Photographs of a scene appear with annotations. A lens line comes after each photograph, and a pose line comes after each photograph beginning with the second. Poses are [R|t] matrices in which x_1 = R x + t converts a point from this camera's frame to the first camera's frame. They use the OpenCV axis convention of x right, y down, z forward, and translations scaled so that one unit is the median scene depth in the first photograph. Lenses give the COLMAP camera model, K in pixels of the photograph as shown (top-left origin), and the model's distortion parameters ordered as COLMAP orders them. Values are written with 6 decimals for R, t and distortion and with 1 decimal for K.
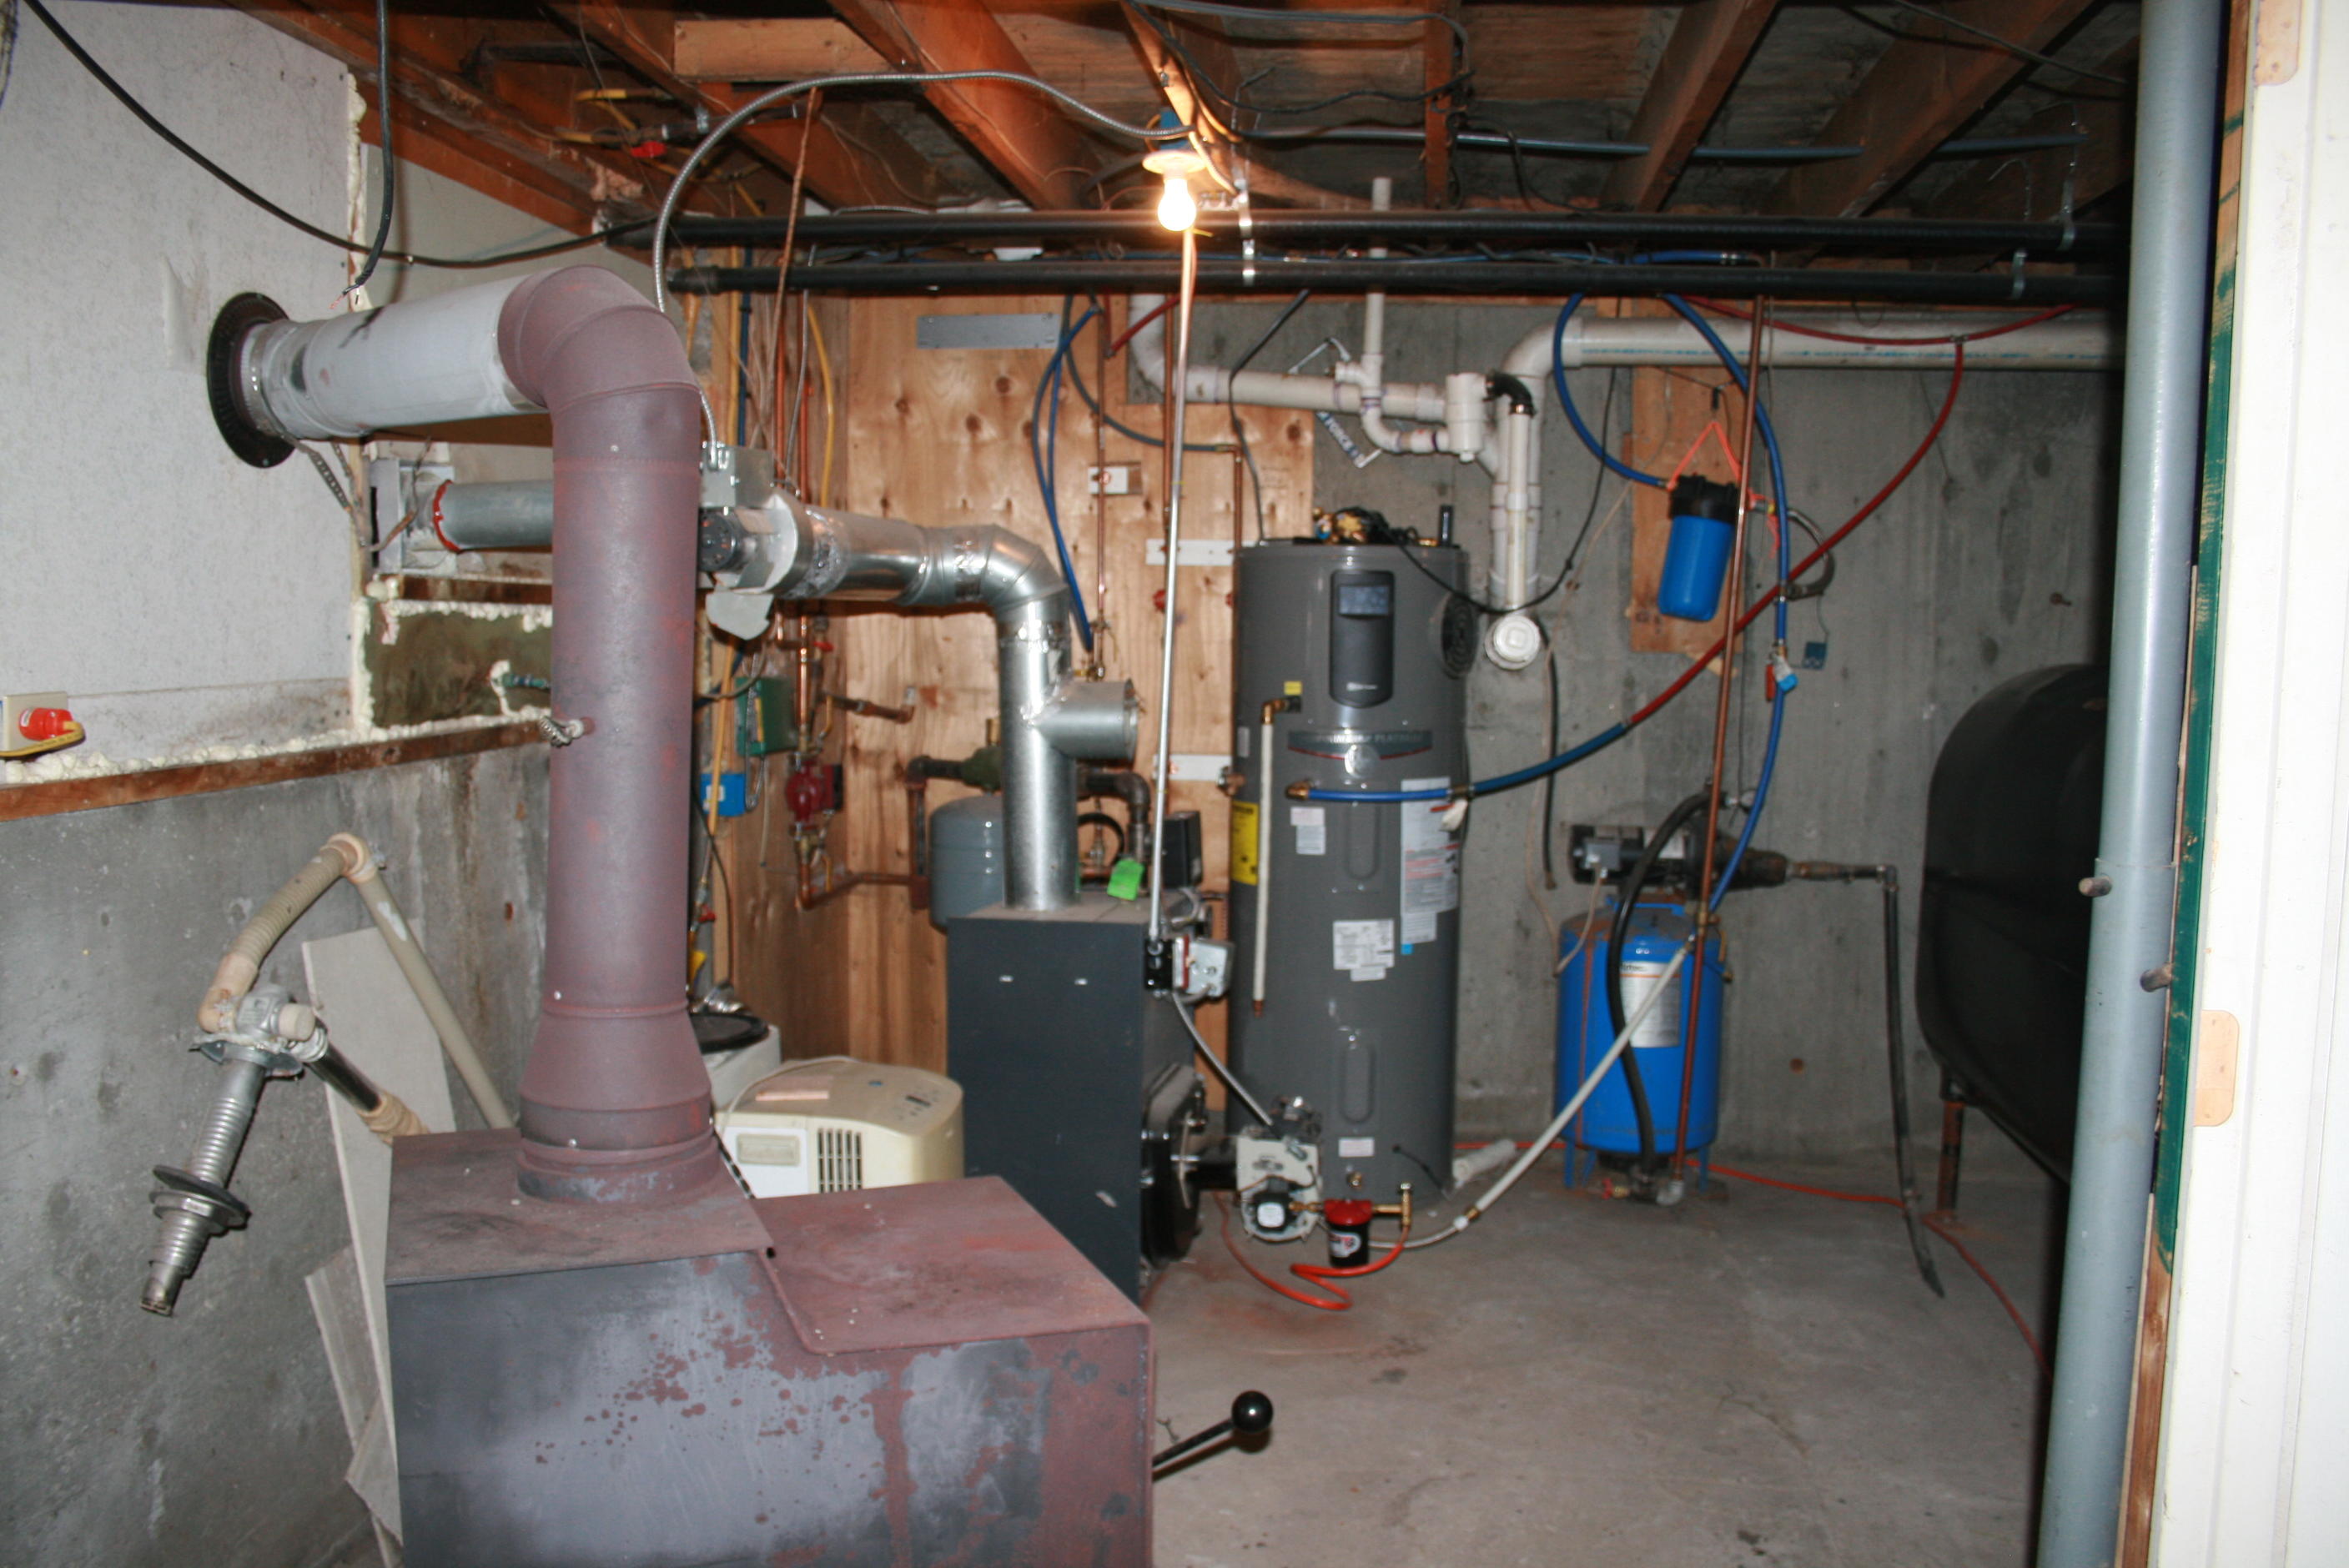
lens RADIAL K [[1997.9, 0, 1177.2], [0, 1997.9, 850.9], [0, 0, 1]] dist [-0.170833, 0.149629]
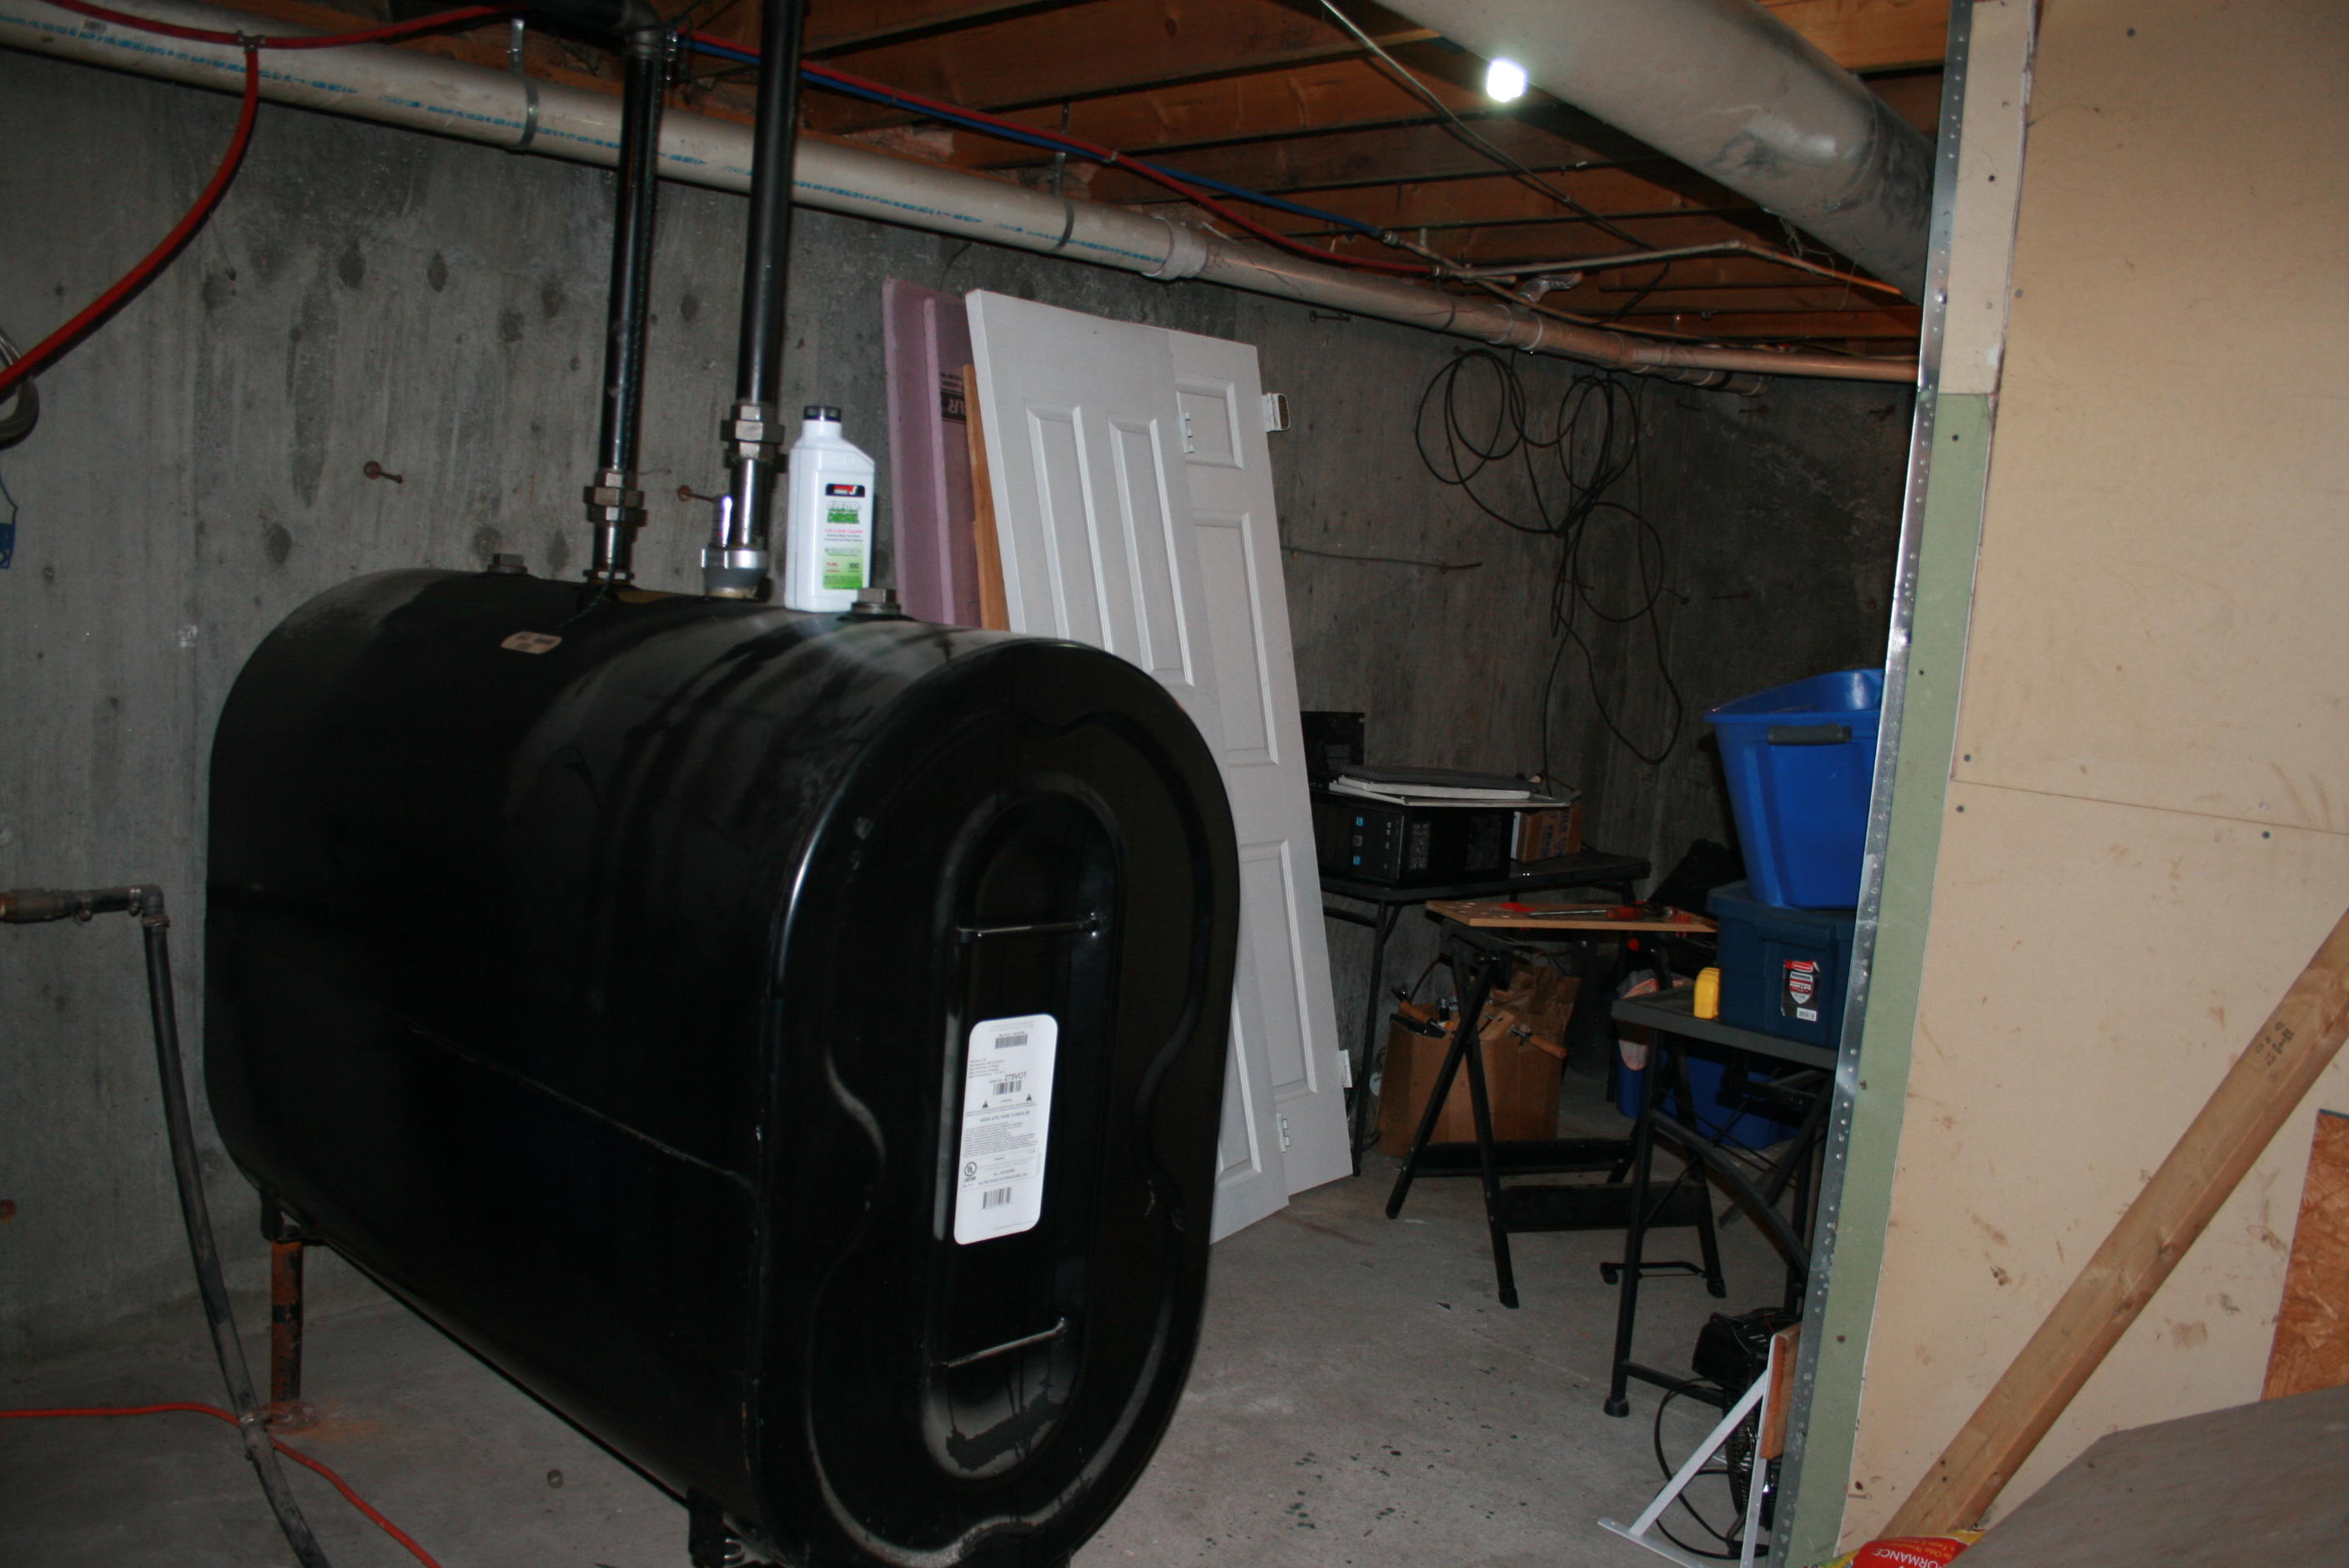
lens RADIAL K [[1997.9, 0, 1177.2], [0, 1997.9, 850.9], [0, 0, 1]] dist [-0.170833, 0.149629]
pose [[0.604291, -0.079119, 0.792826, 0.072754], [0.020344, 0.996265, 0.083915, -0.048142], [-0.796504, -0.034580, 0.603644, 0.357774]]
